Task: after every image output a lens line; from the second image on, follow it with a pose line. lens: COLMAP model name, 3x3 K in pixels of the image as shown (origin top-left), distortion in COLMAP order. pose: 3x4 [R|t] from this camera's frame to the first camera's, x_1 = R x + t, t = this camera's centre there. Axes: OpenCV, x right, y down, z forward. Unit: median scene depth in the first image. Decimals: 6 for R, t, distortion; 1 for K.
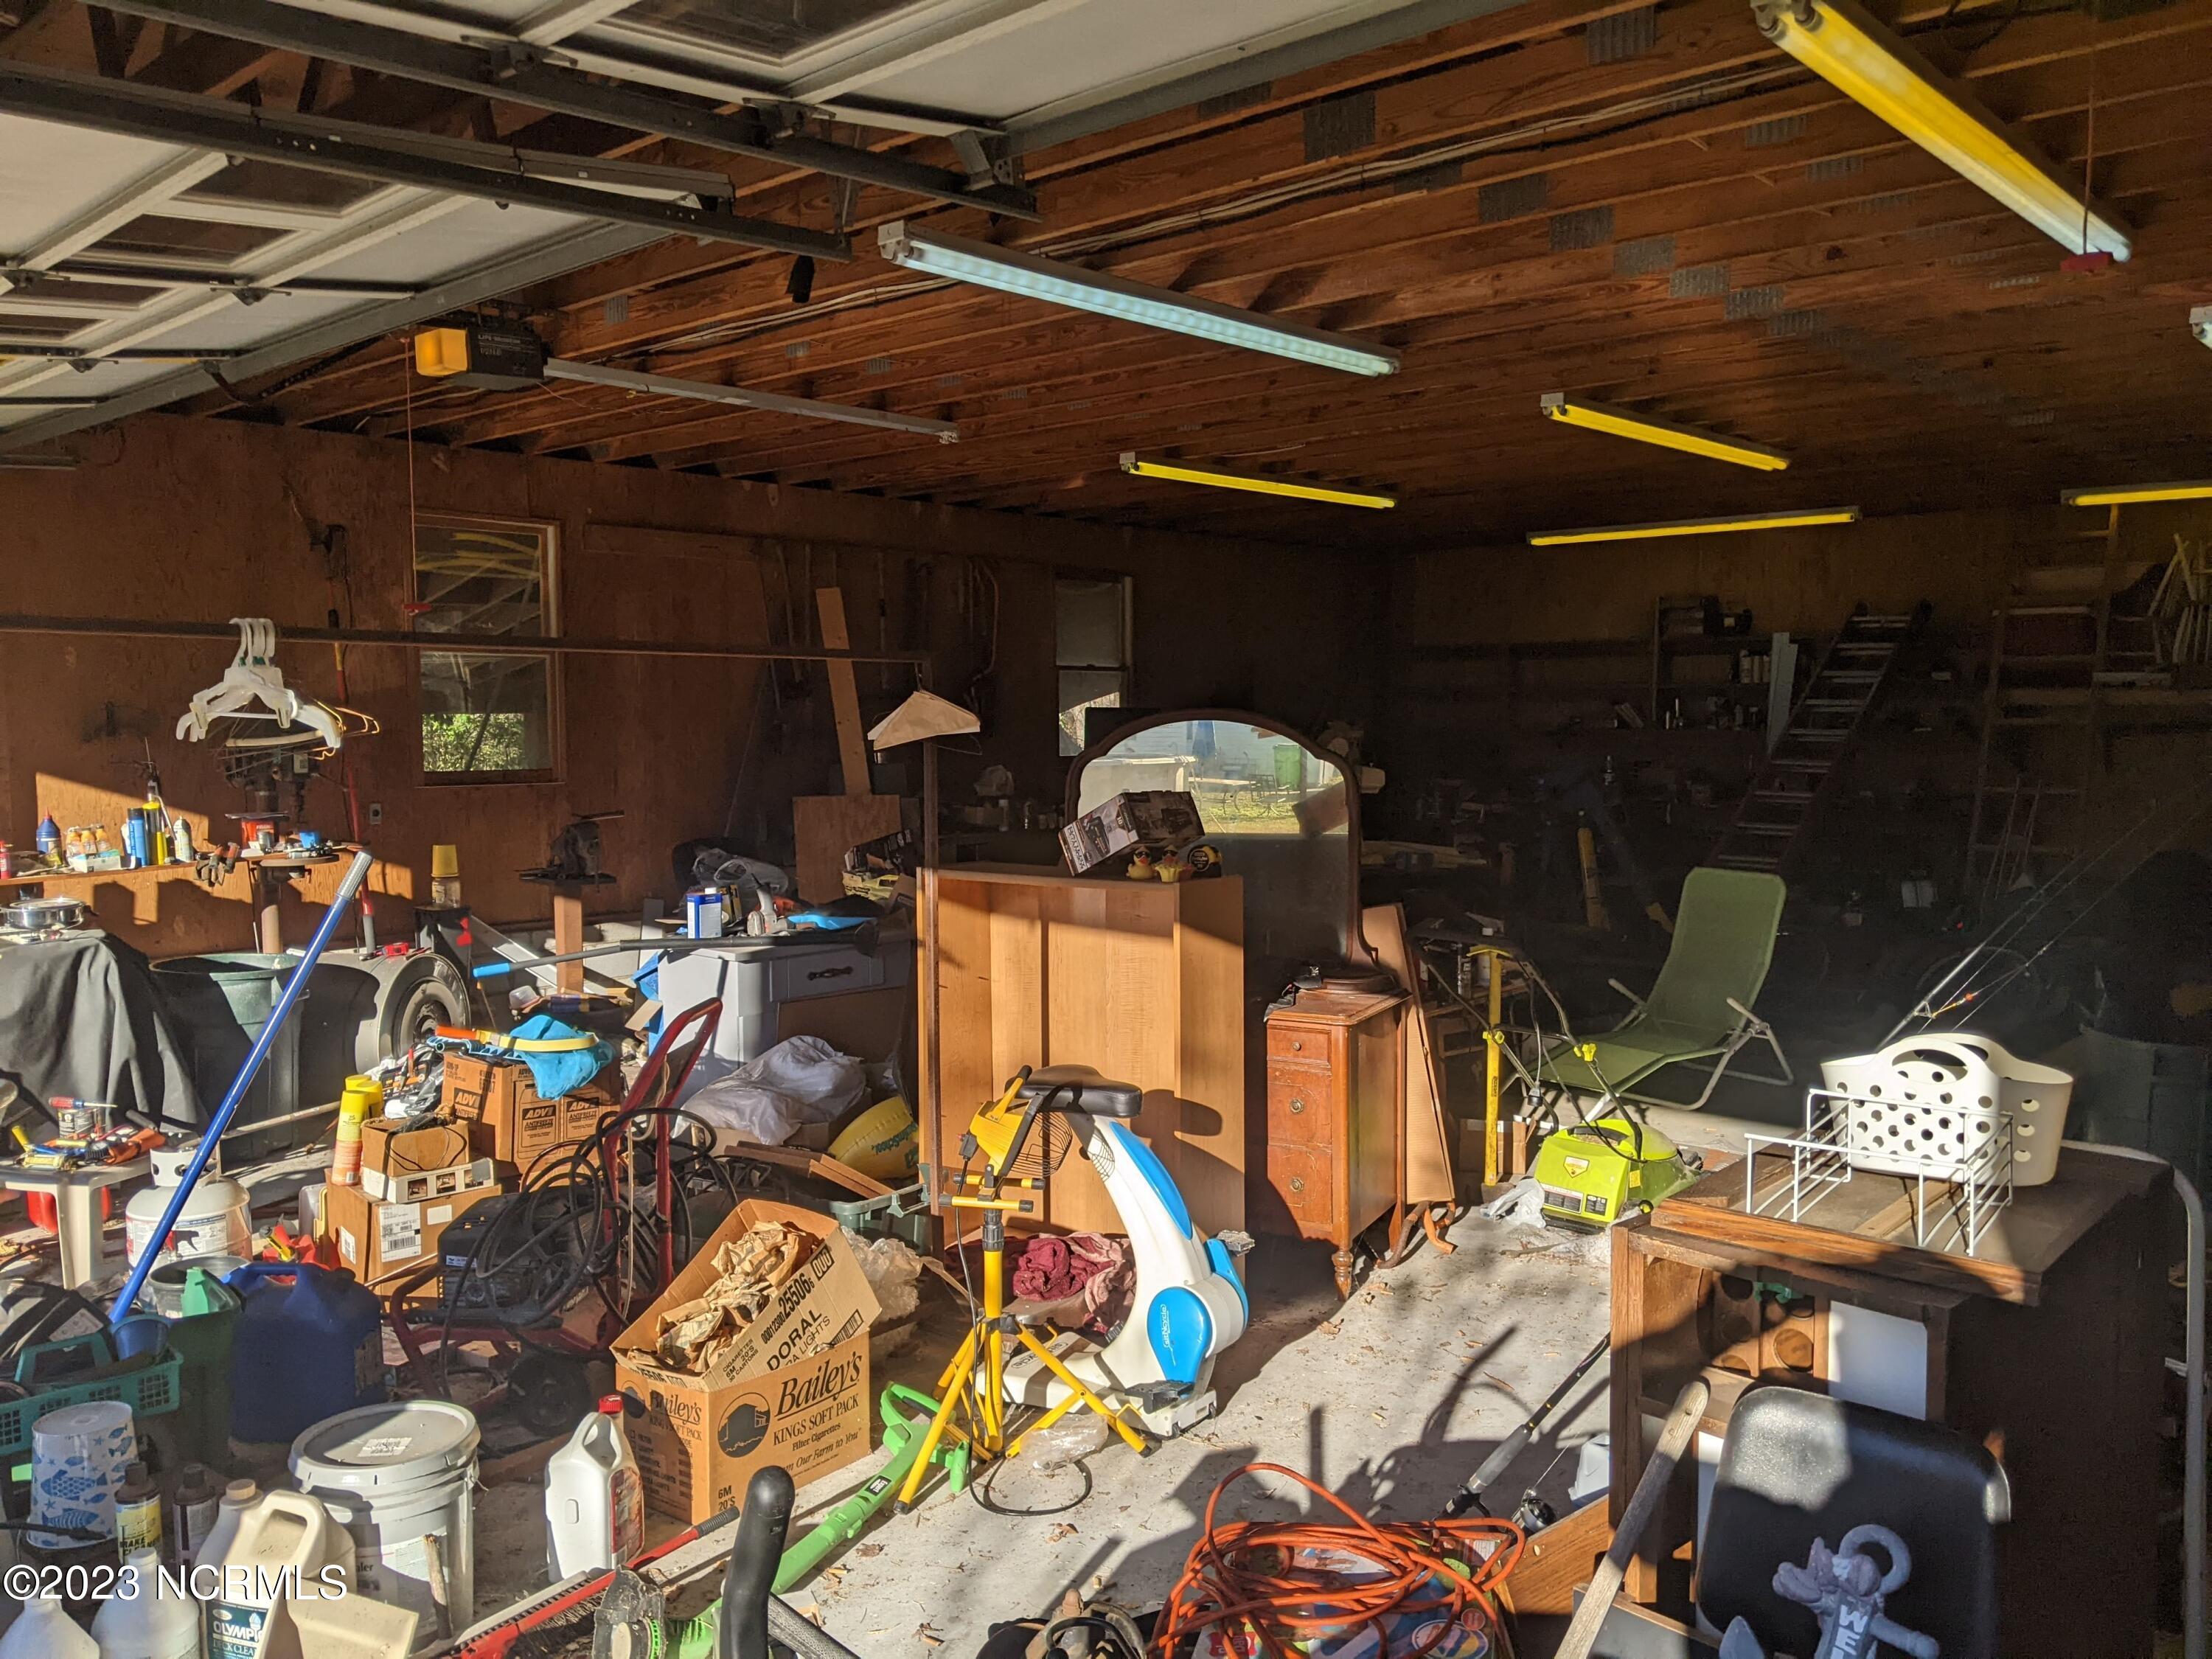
lens RADIAL K [[1762.1, 0, 1122.1], [0, 1762.1, 853.8], [0, 0, 1]] dist [0.112743, -0.193986]
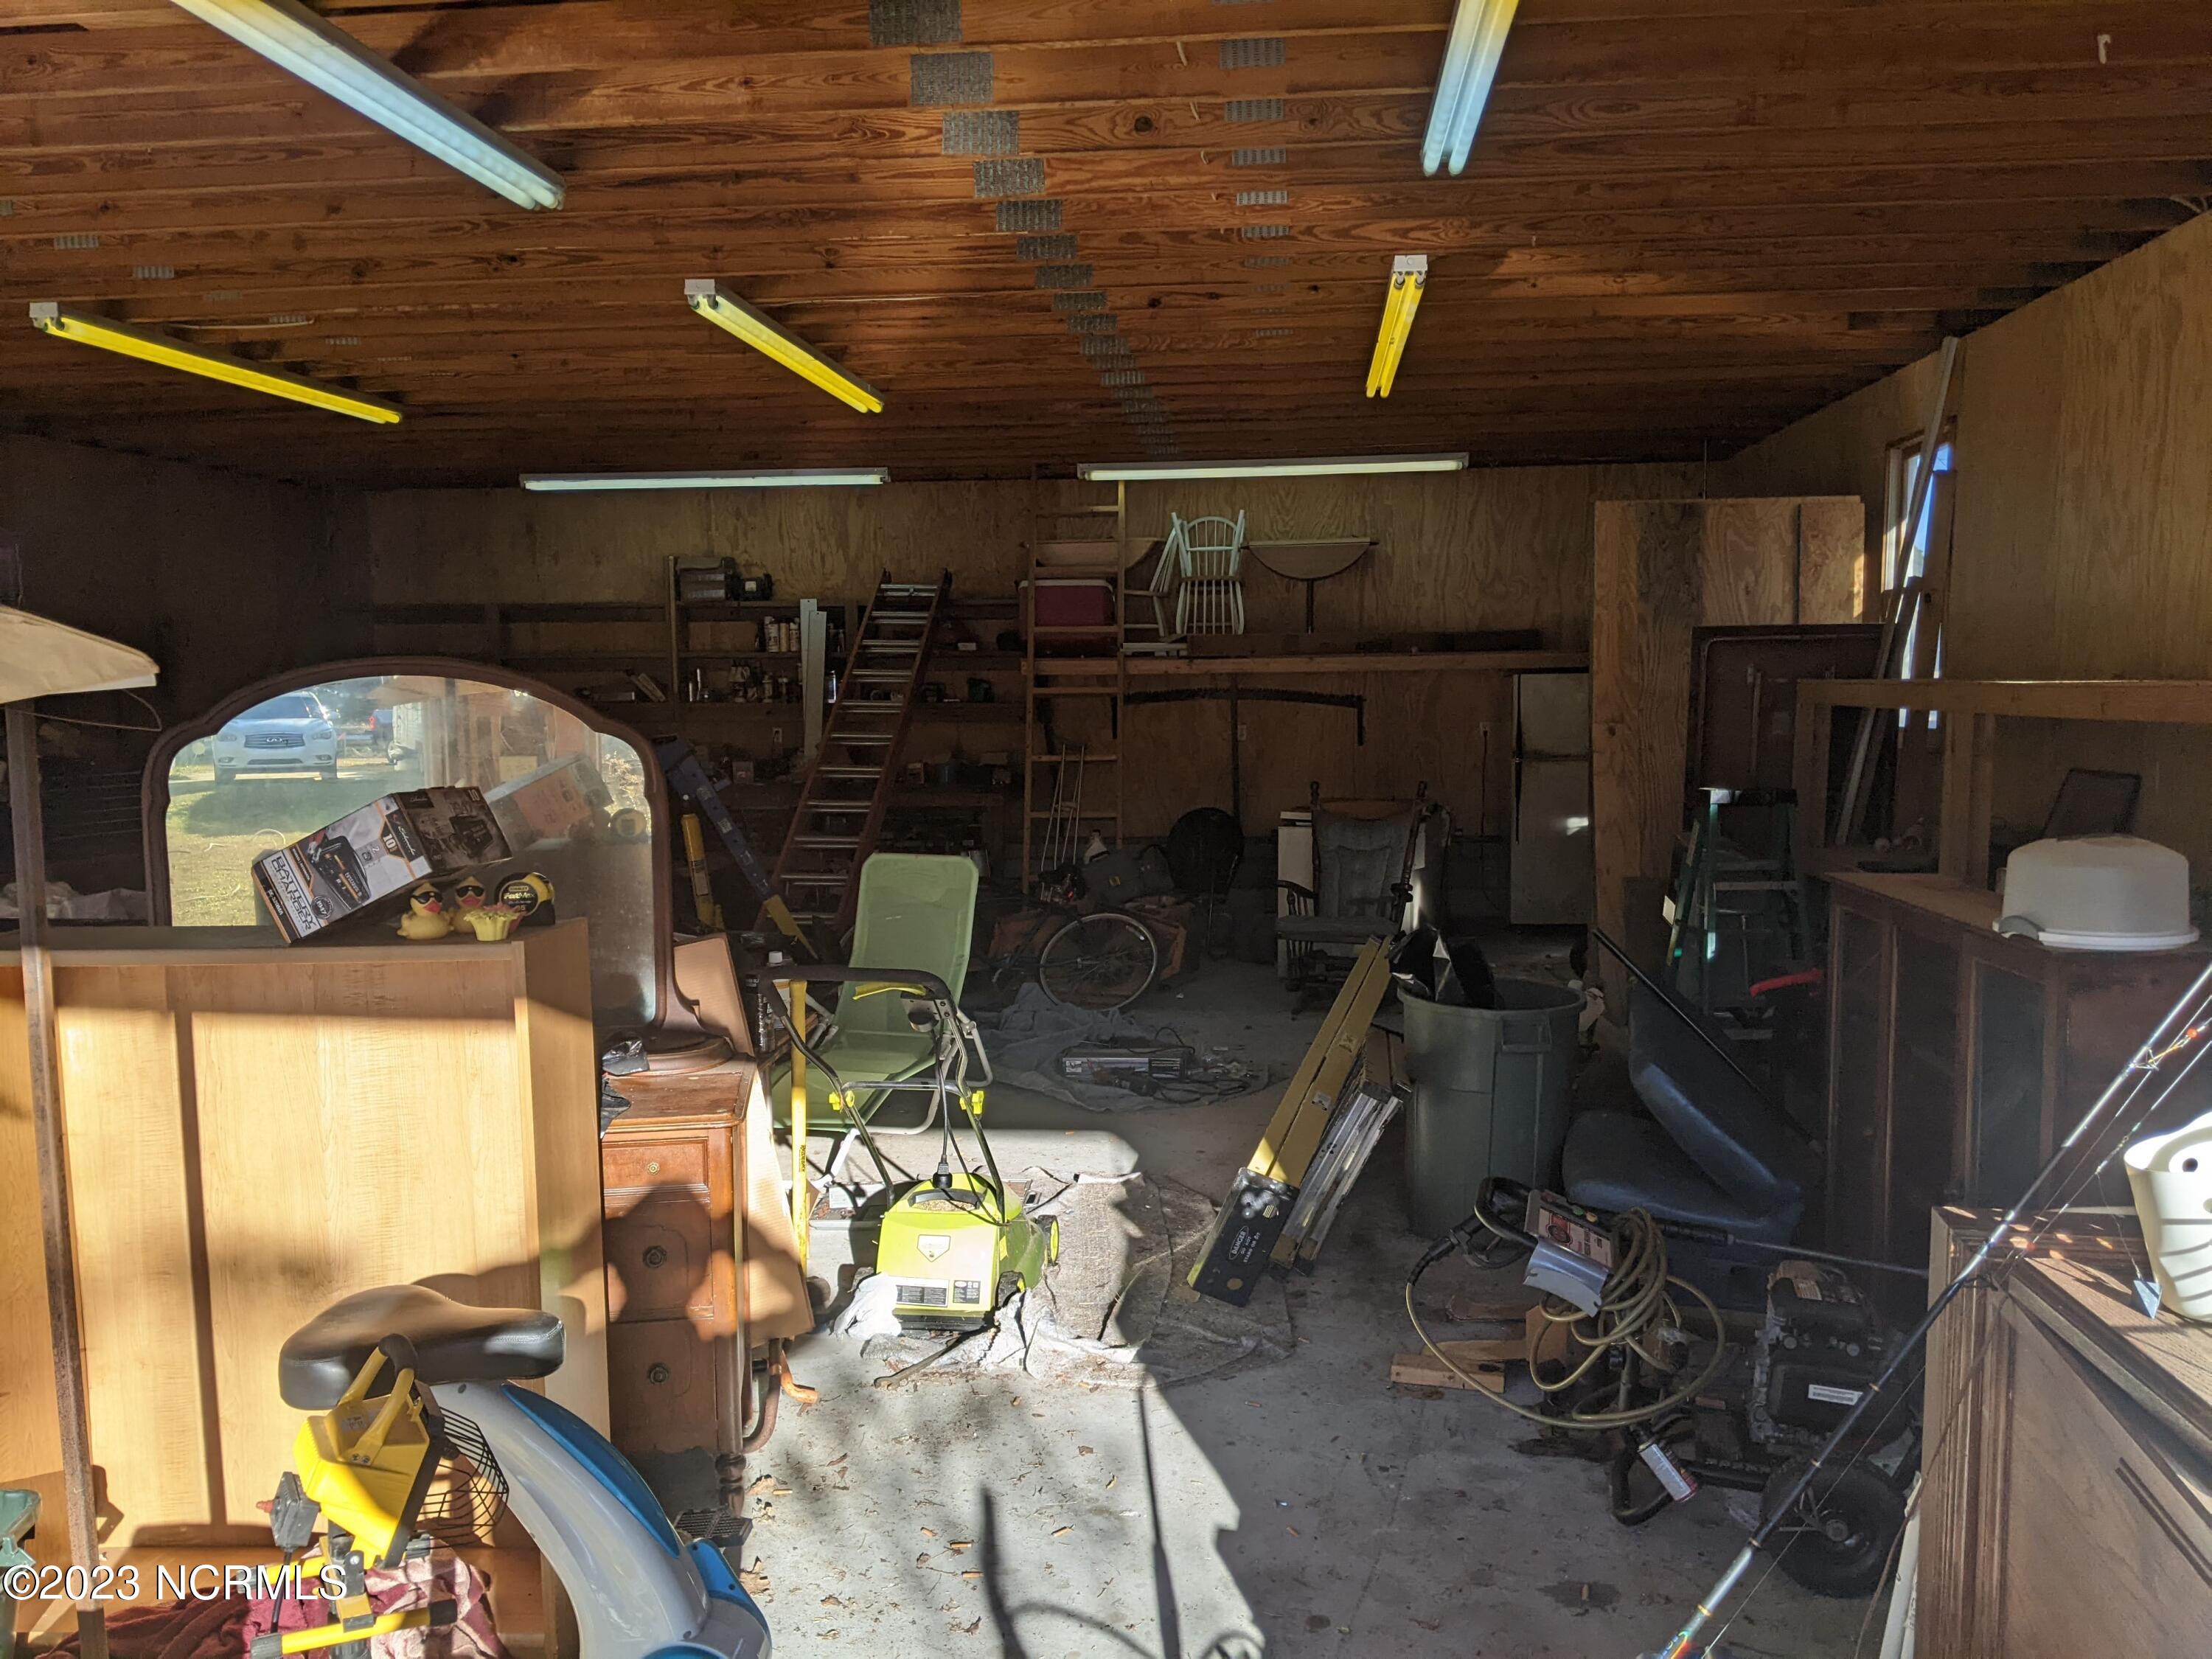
lens RADIAL K [[1762.1, 0, 1122.1], [0, 1762.1, 853.8], [0, 0, 1]] dist [0.112743, -0.193986]
pose [[0.808659, -0.061436, 0.585061, -0.068986], [0.054906, 0.998073, 0.028916, -0.008513], [-0.585709, 0.008740, 0.810474, 0.175394]]
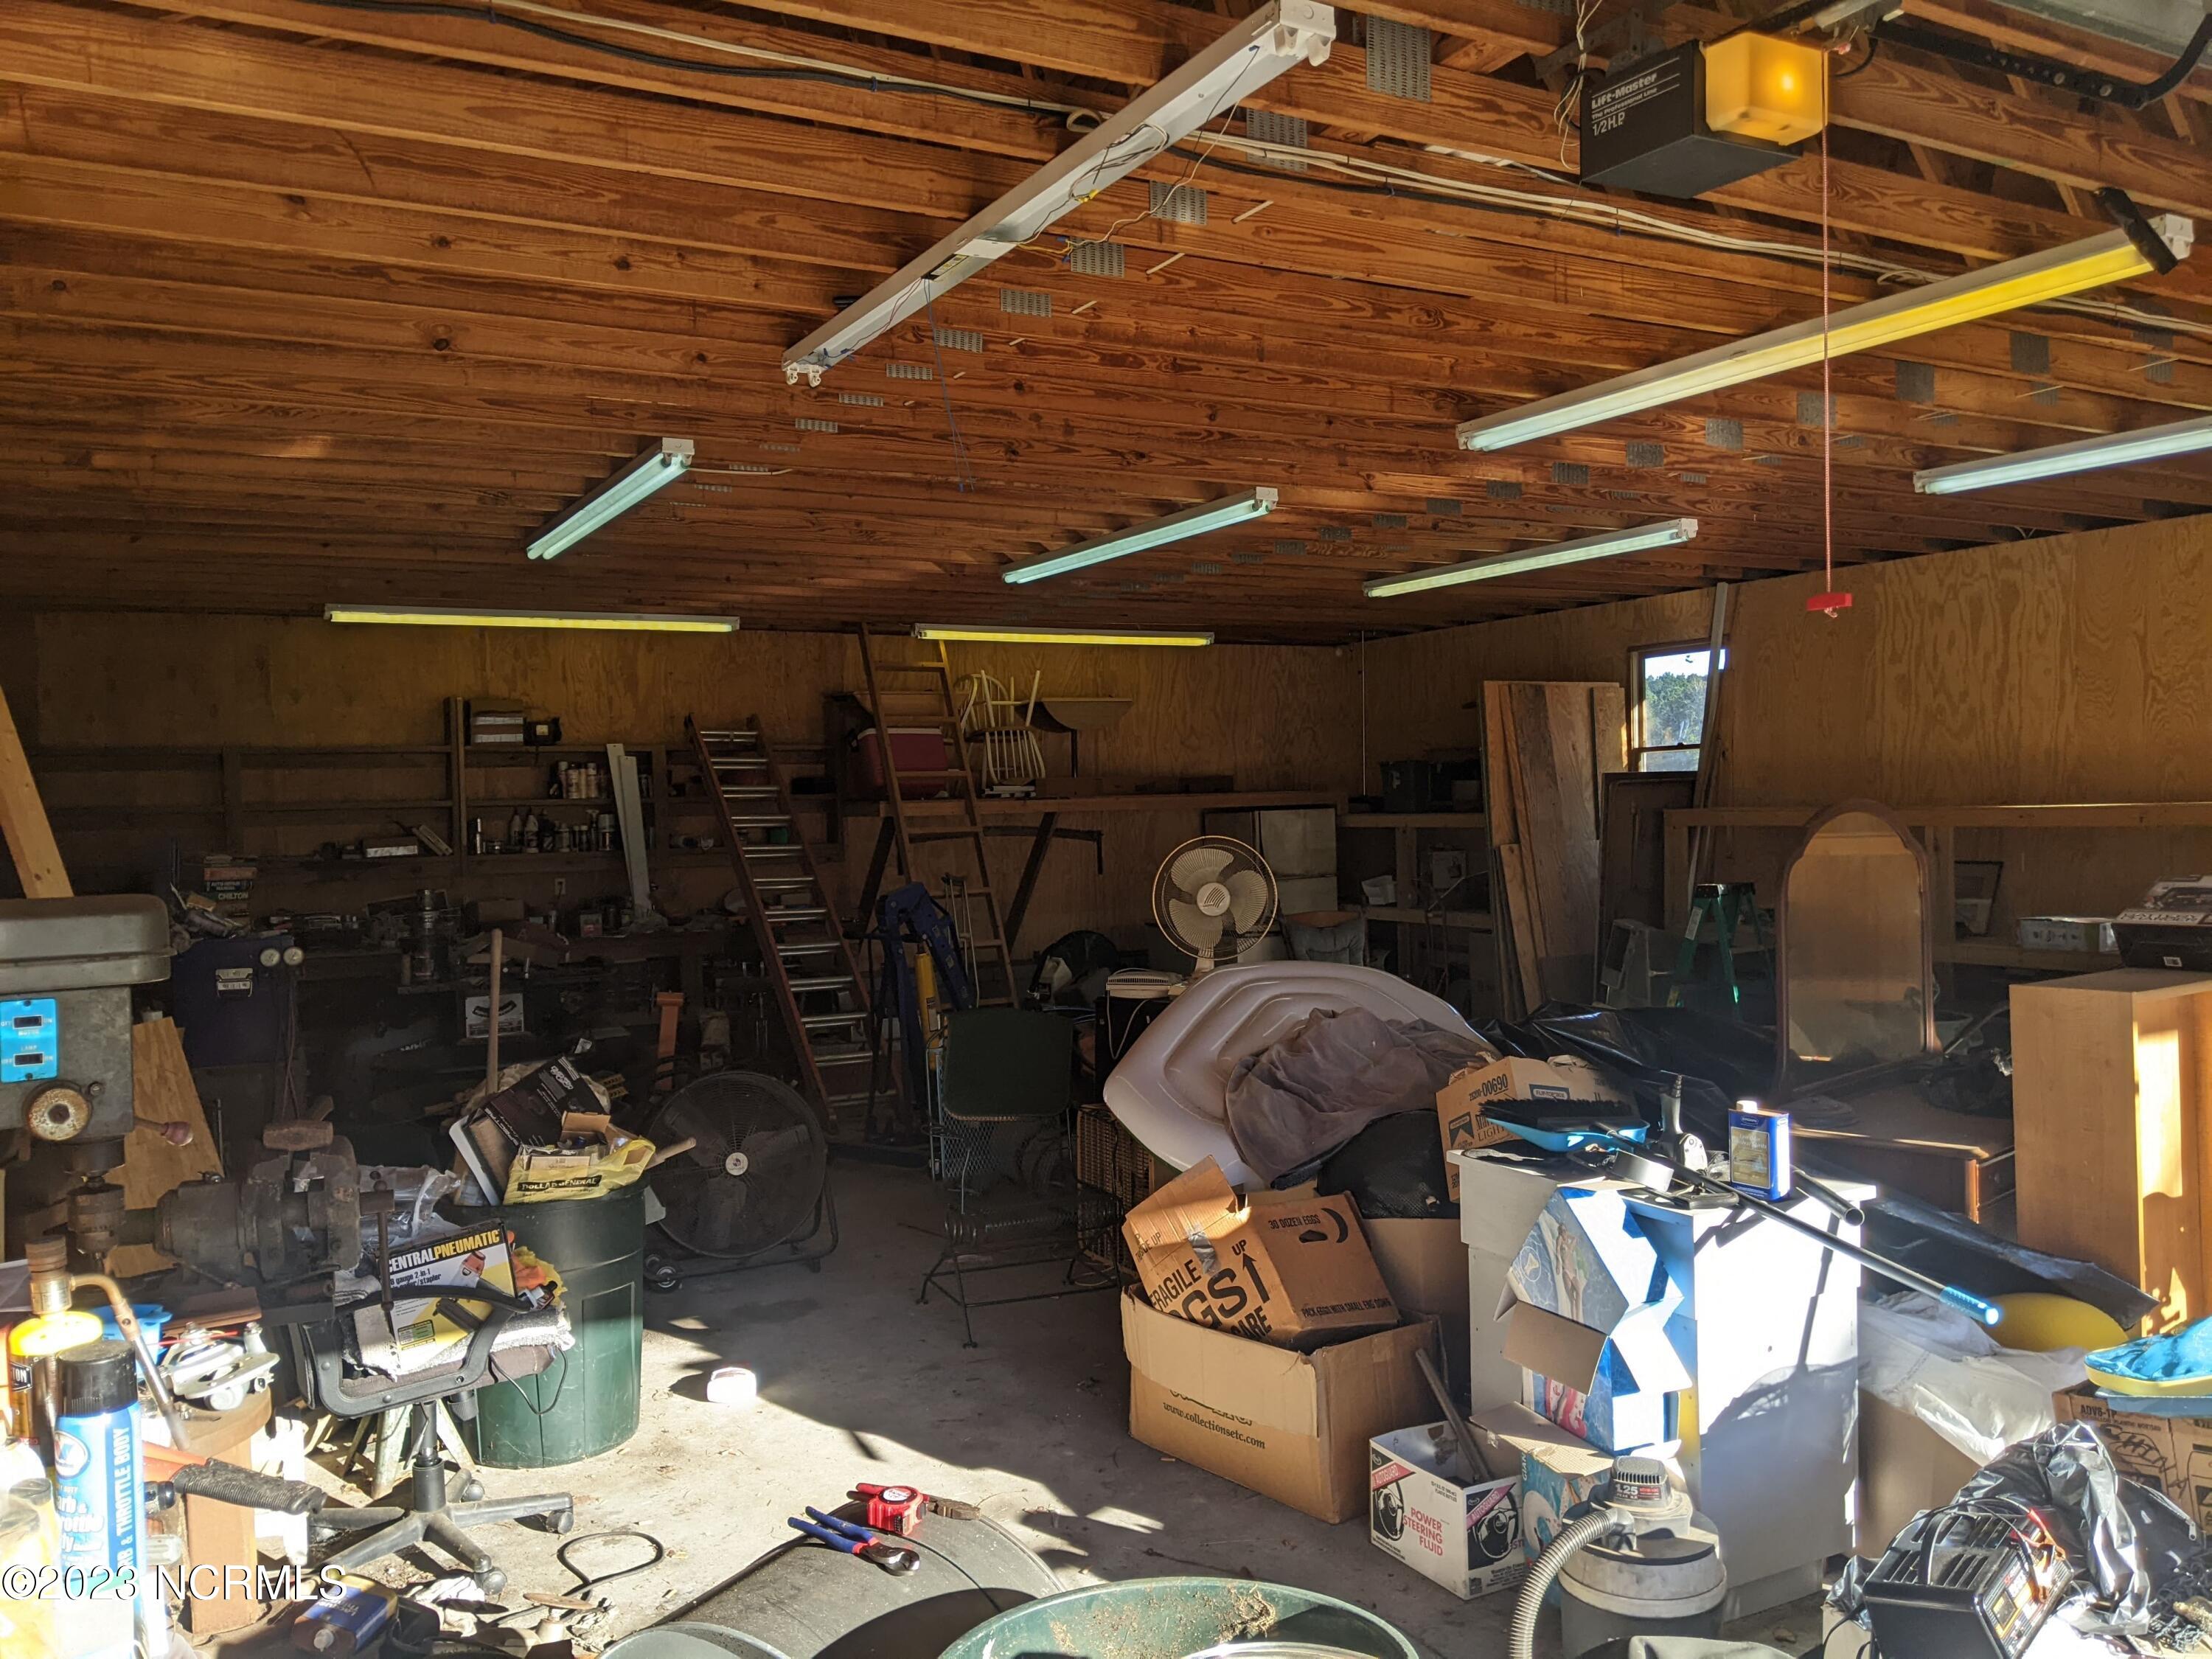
lens RADIAL K [[1754.7, 0, 1120.4], [0, 1754.7, 833.4], [0, 0, 1]] dist [0.104642, -0.193796]
pose [[0.311045, -0.021116, 0.950161, -0.518848], [0.102173, 0.994702, -0.011342, -0.051821], [-0.944887, 0.100608, 0.311554, 0.596907]]
